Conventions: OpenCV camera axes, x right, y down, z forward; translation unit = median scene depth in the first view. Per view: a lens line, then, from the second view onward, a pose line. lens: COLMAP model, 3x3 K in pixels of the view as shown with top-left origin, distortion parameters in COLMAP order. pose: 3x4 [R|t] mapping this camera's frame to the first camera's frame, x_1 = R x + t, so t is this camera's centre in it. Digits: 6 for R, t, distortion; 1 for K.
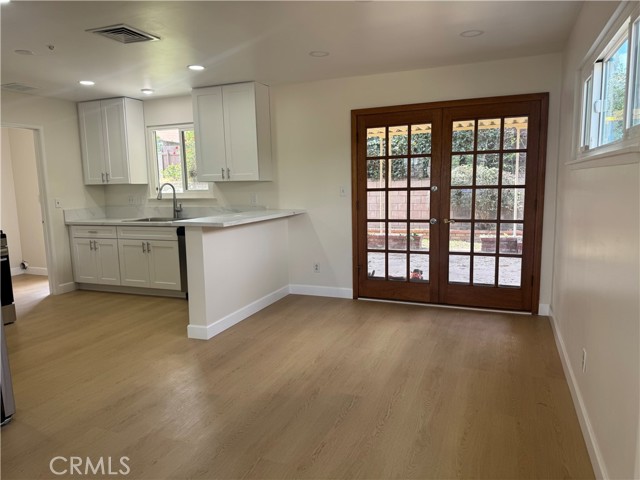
lens RADIAL K [[448.2, 0, 320.0], [0, 448.2, 240.0], [0, 0, 1]] dist [0.042335, -0.003891]
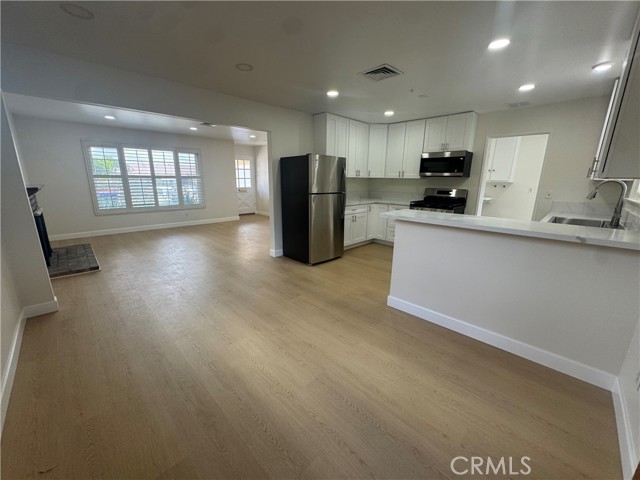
lens RADIAL K [[255.1, 0, 320.0], [0, 255.1, 240.0], [0, 0, 1]] dist [0.013543, 0.000169]
pose [[-0.384177, 0.244022, -0.890428, 0.292739], [-0.124434, 0.941955, 0.311830, -0.107290], [0.914836, 0.230597, -0.331512, 0.708477]]
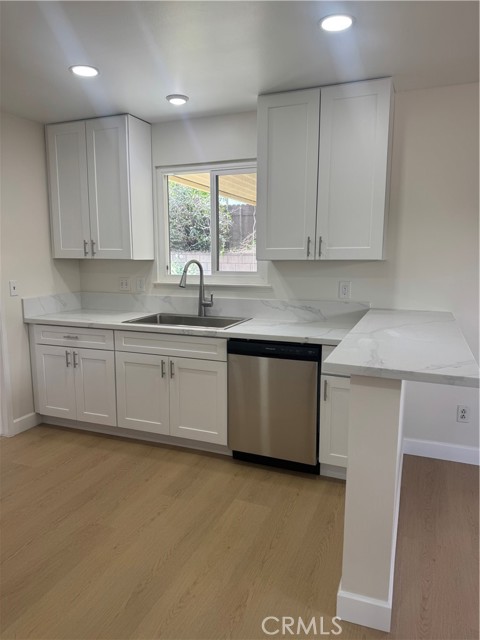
lens RADIAL K [[472.7, 0, 251.6], [0, 472.7, 323.5], [0, 0, 1]] dist [0.052285, -0.001955]
pose [[0.999707, 0.023282, 0.006683, -0.262292], [-0.023403, 0.999552, 0.018650, -0.053456], [-0.006245, -0.018801, 0.999804, 0.355779]]
